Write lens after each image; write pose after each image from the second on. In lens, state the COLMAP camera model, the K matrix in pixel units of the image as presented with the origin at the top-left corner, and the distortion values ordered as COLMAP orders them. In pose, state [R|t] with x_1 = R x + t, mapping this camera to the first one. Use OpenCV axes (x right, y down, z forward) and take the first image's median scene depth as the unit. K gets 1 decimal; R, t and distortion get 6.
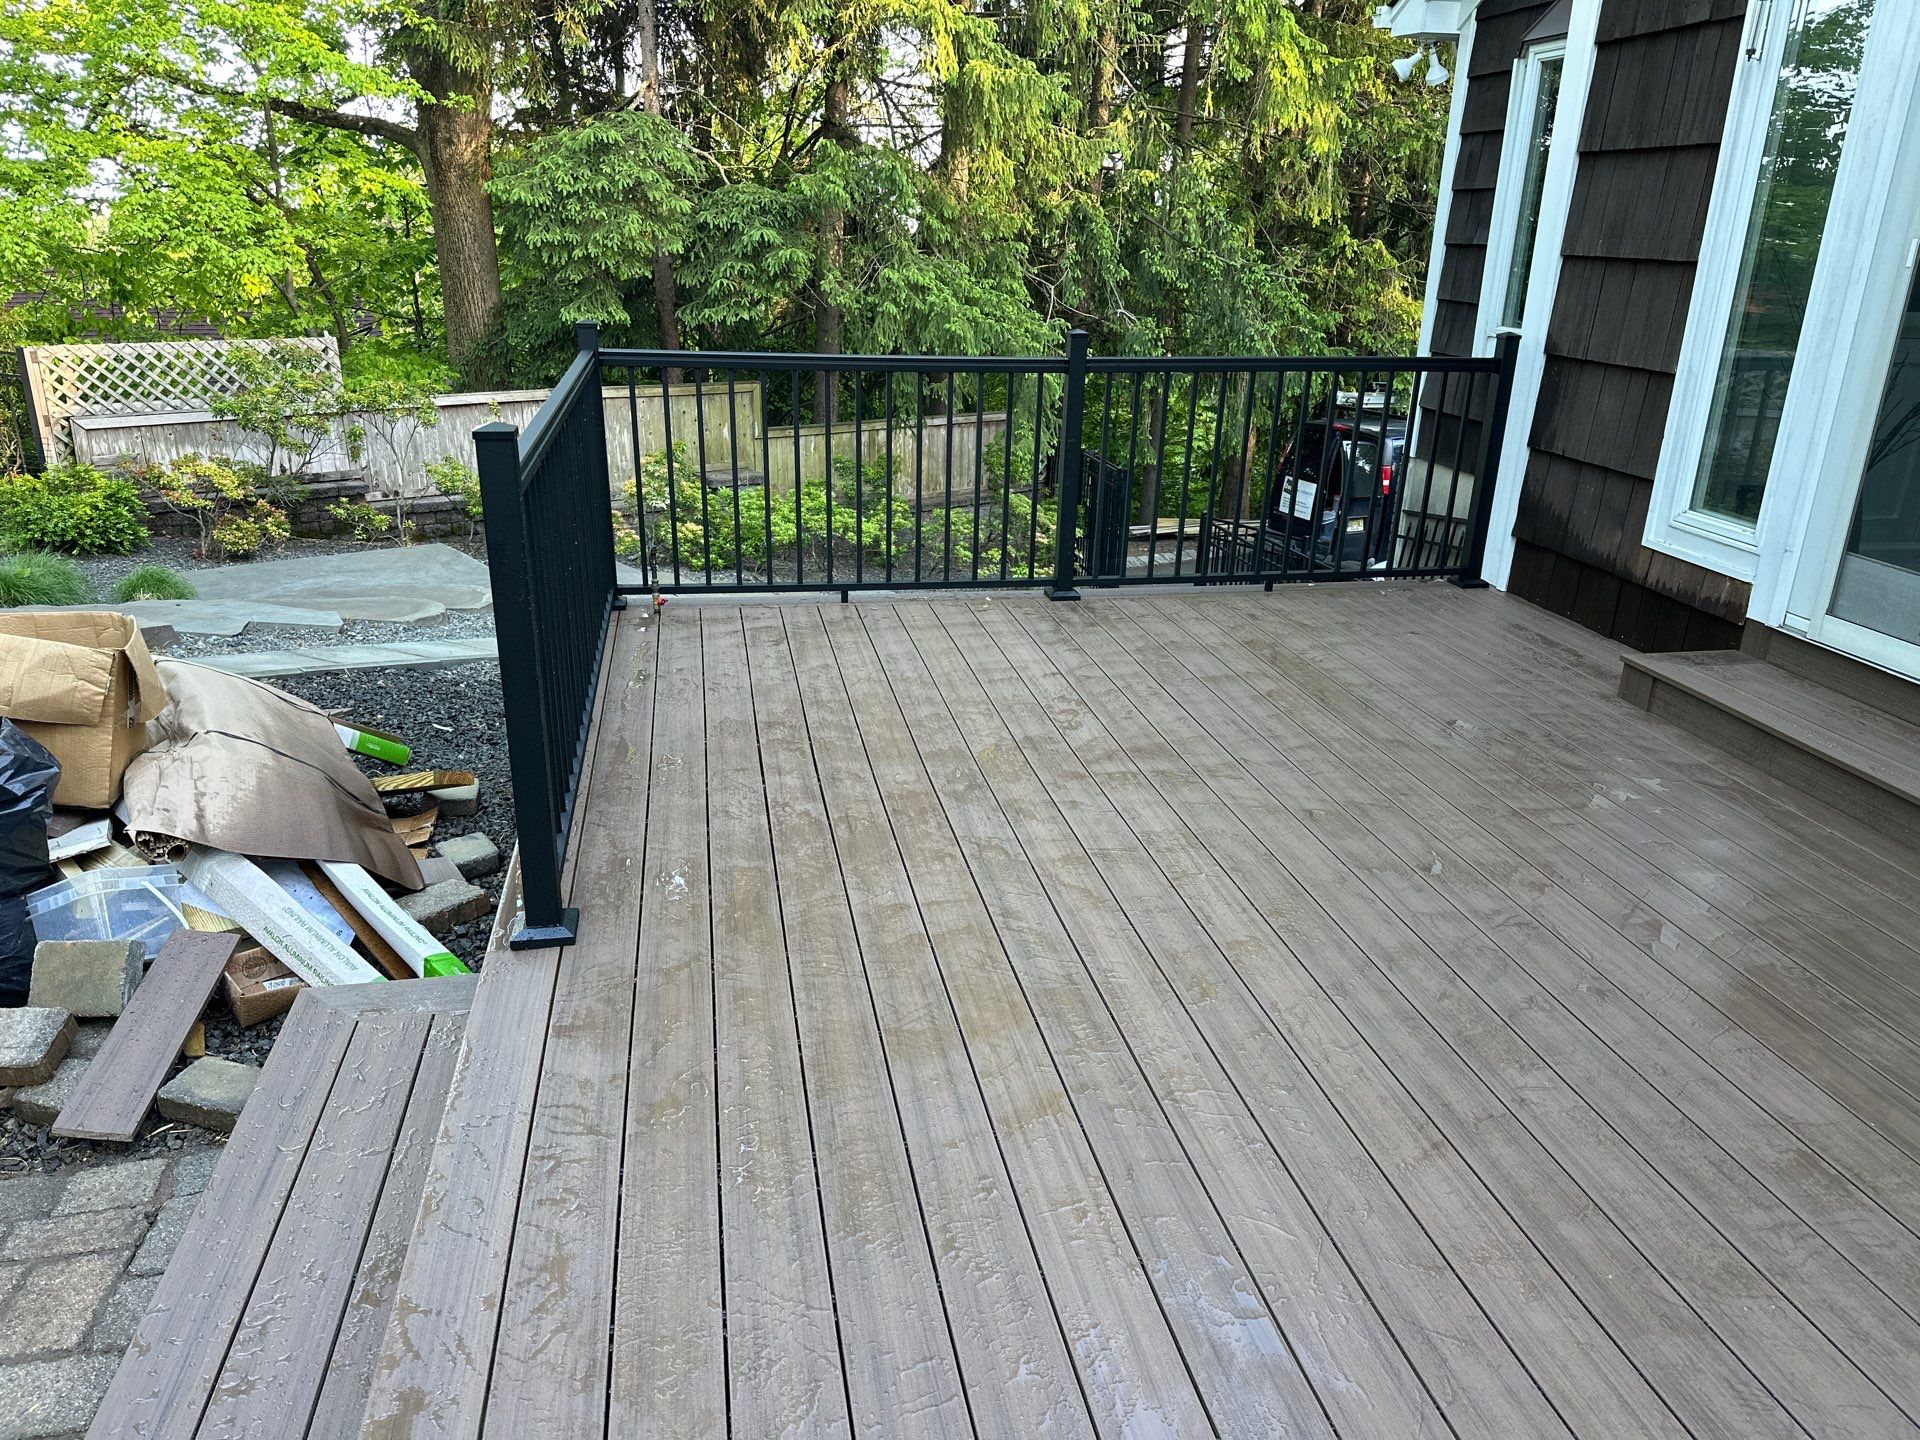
lens RADIAL K [[1347.2, 0, 961.1], [0, 1347.2, 722.6], [0, 0, 1]] dist [0.031769, -0.038004]
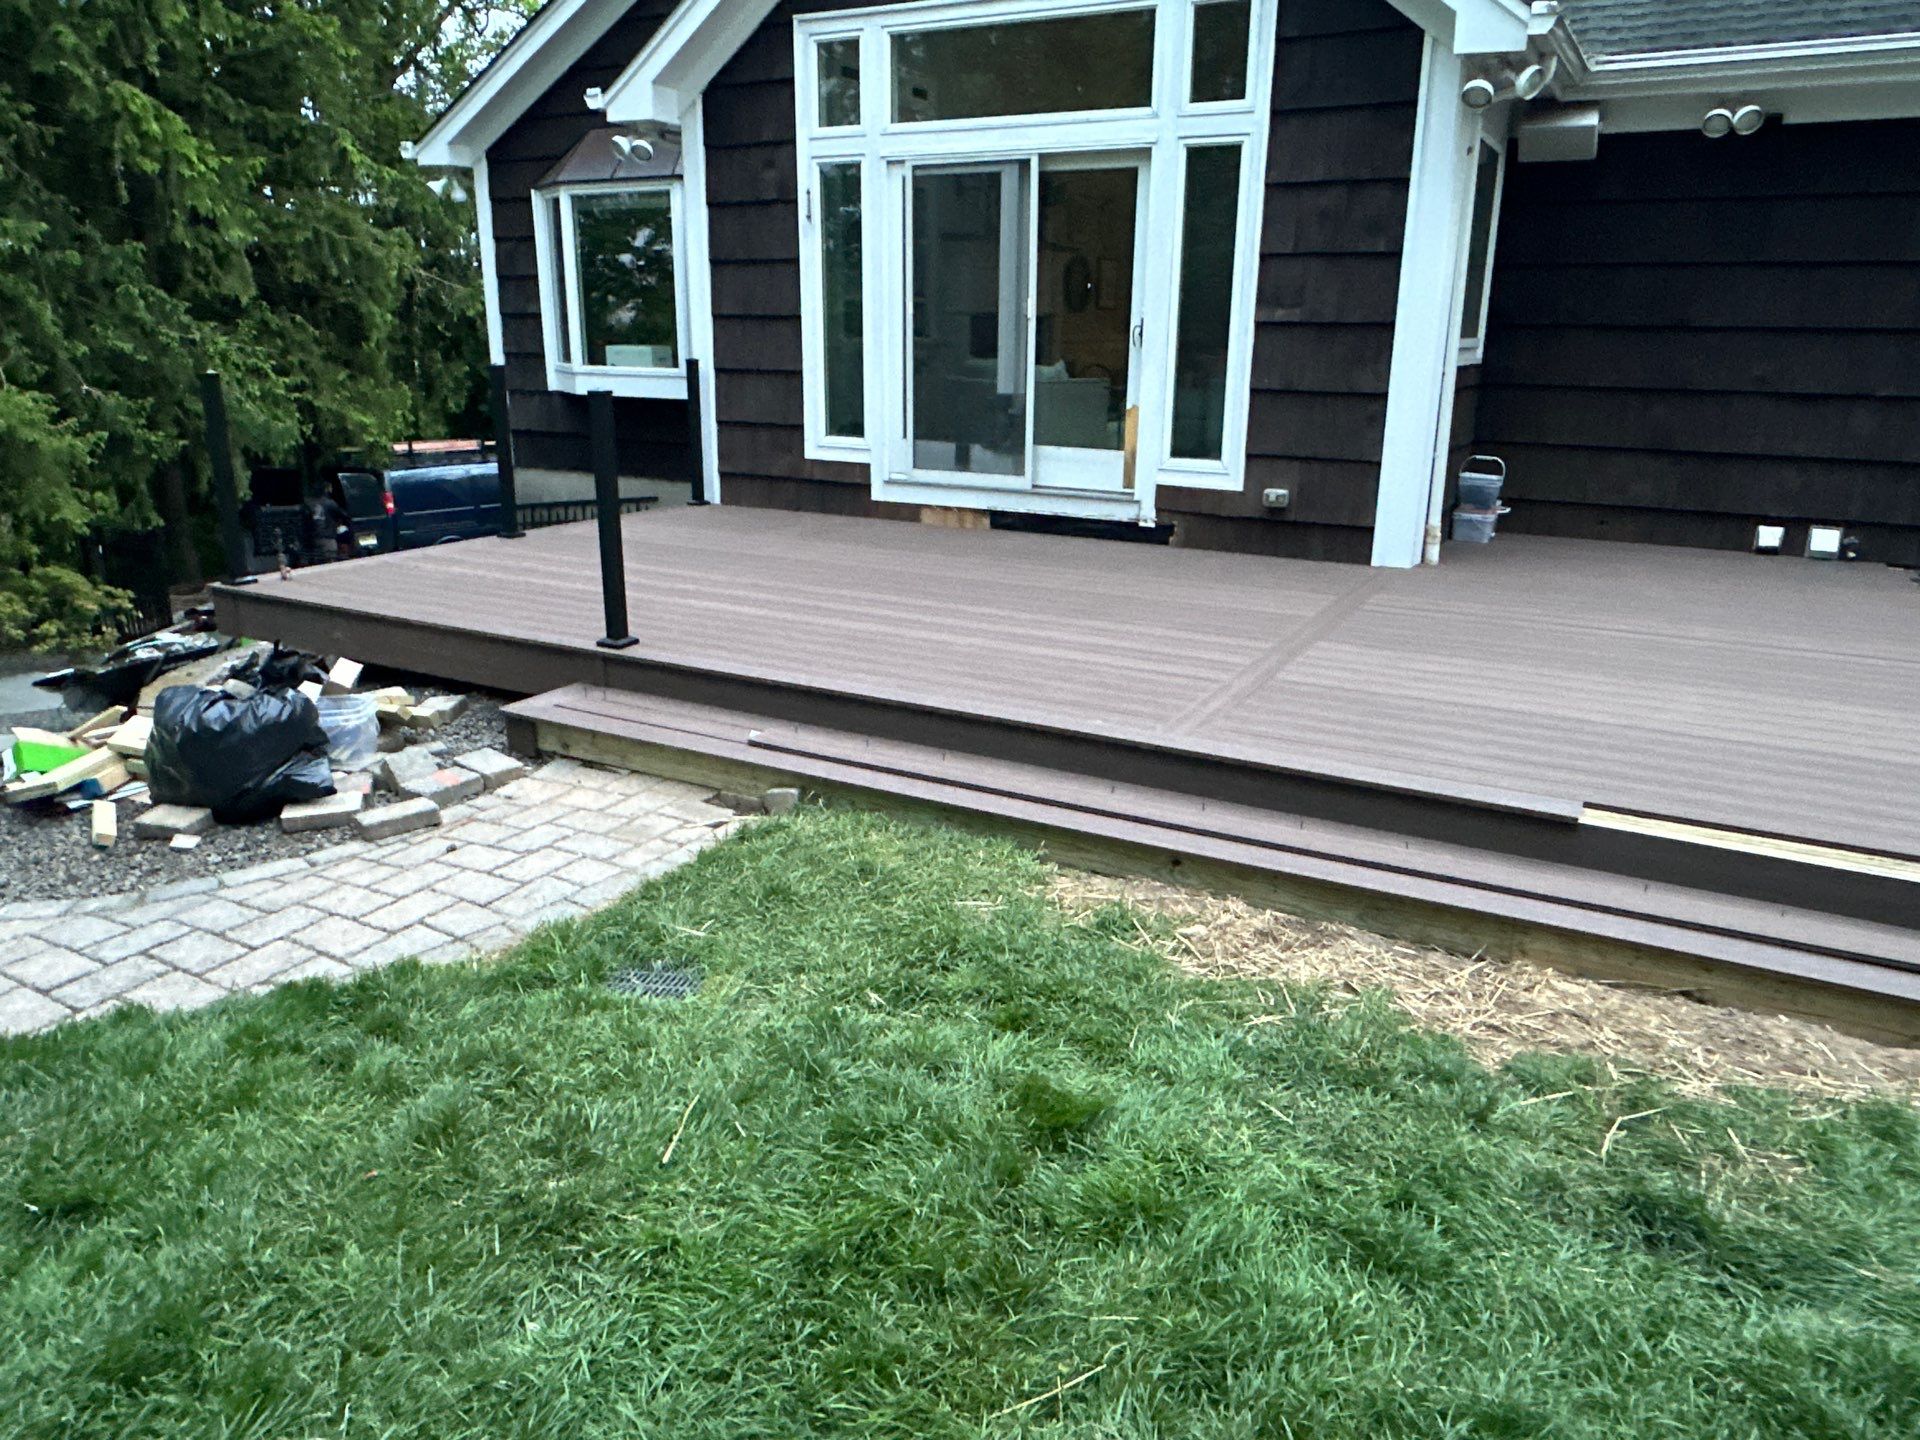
lens RADIAL K [[1312.8, 0, 962.4], [0, 1312.8, 718.3], [0, 0, 1]] dist [-0.005185, 0.001848]
pose [[0.638215, -0.242010, 0.730830, -0.314318], [0.273182, 0.958720, 0.078912, 0.053378], [-0.719759, 0.149287, 0.677982, -0.149426]]
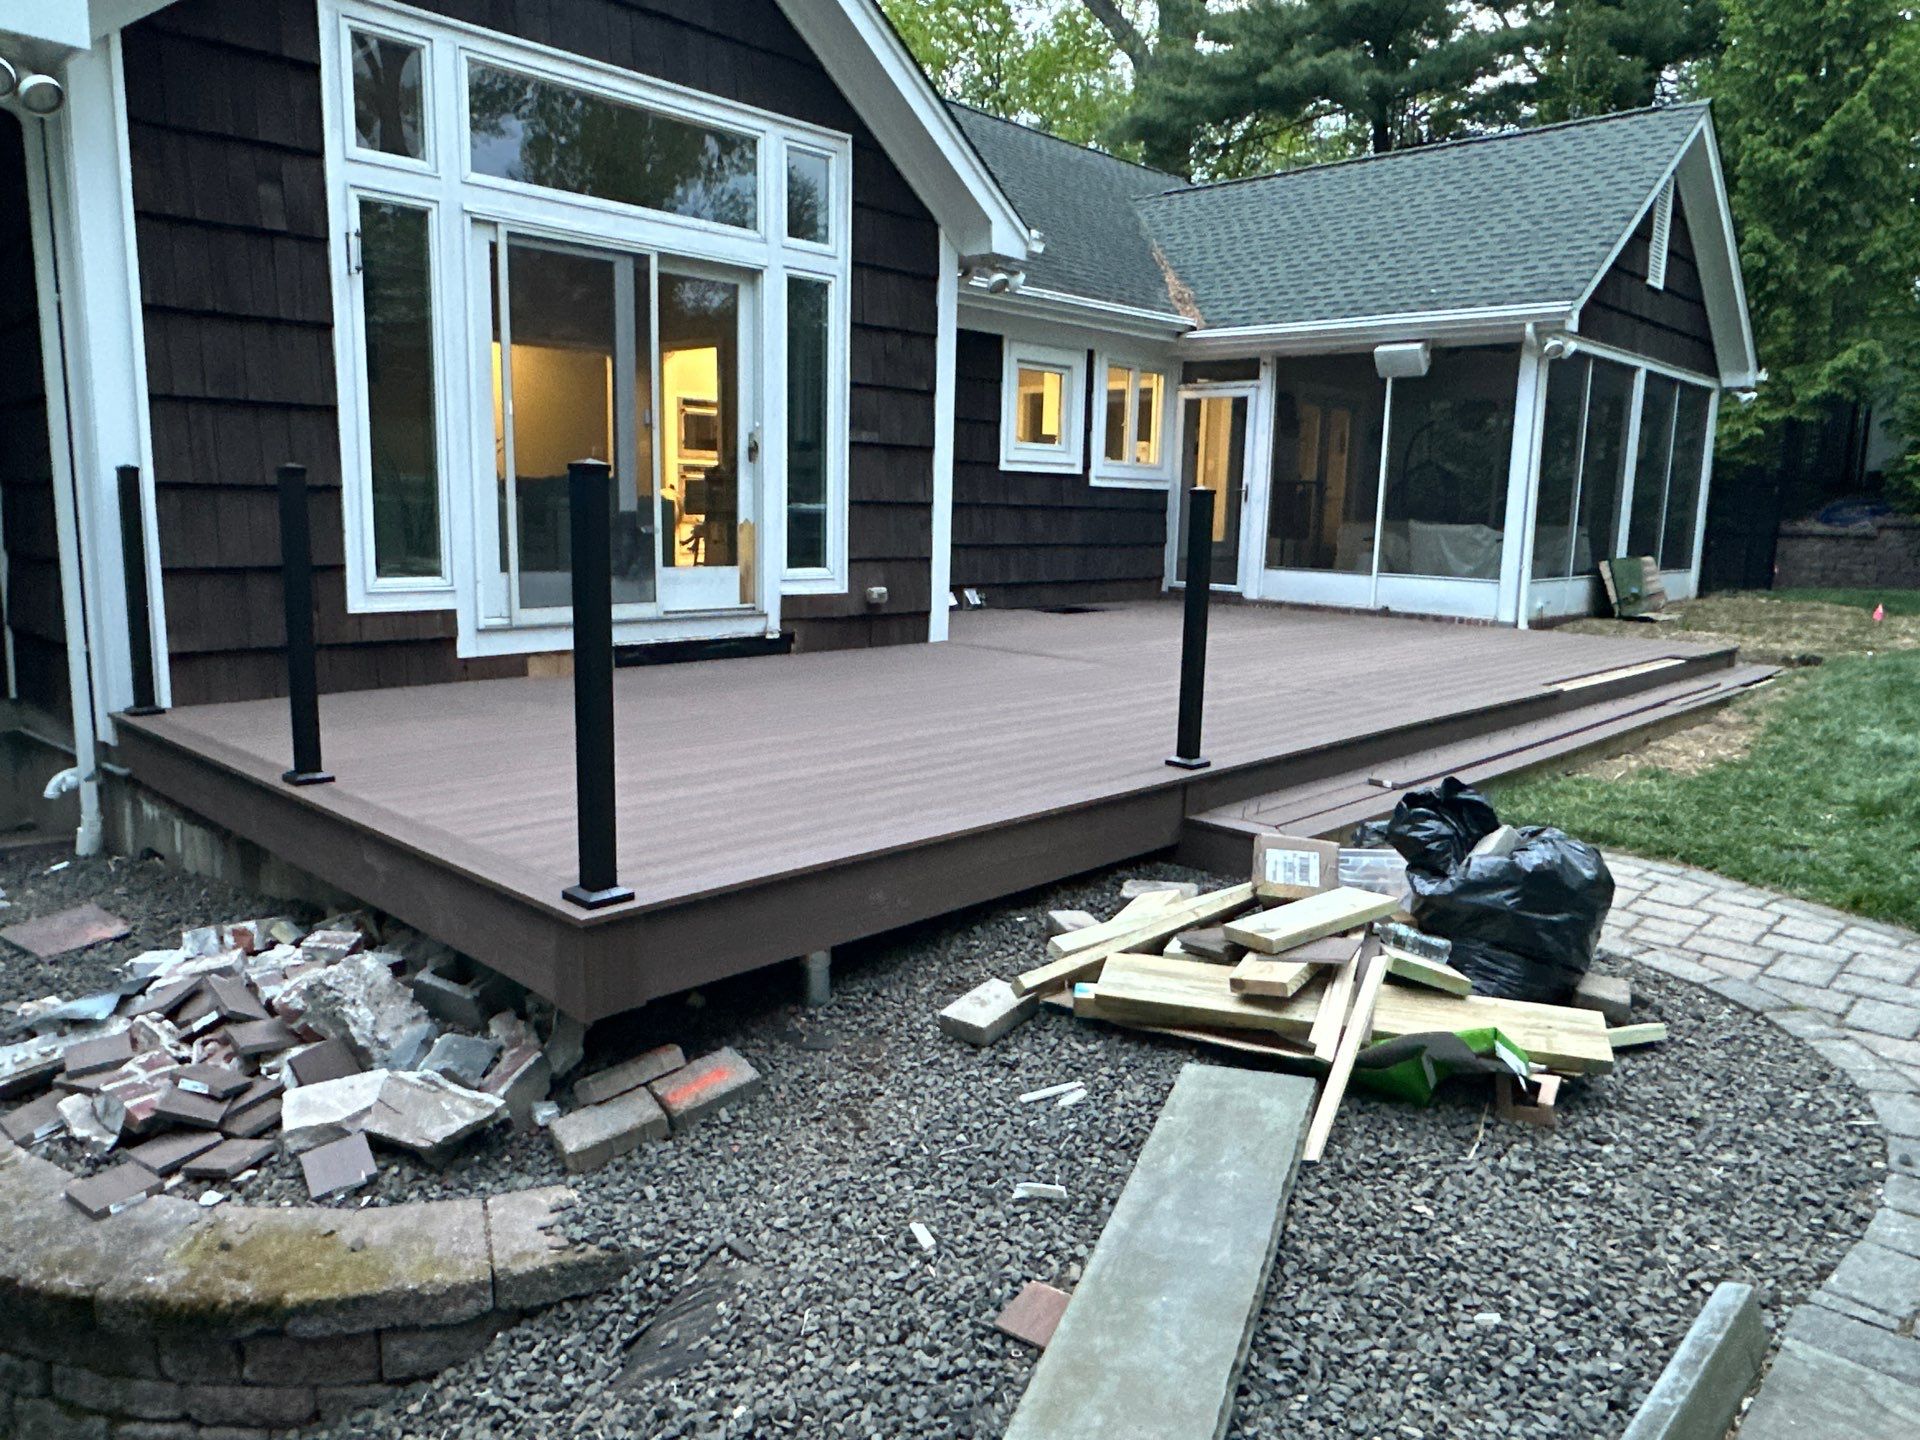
lens RADIAL K [[1312.8, 0, 959.9], [0, 1312.8, 717.0], [0, 0, 1]] dist [-0.005185, 0.001848]
pose [[-0.580760, -0.170973, 0.795918, -0.334832], [0.246459, 0.894887, 0.372068, -0.140134], [-0.775871, 0.412244, -0.477577, 0.449782]]
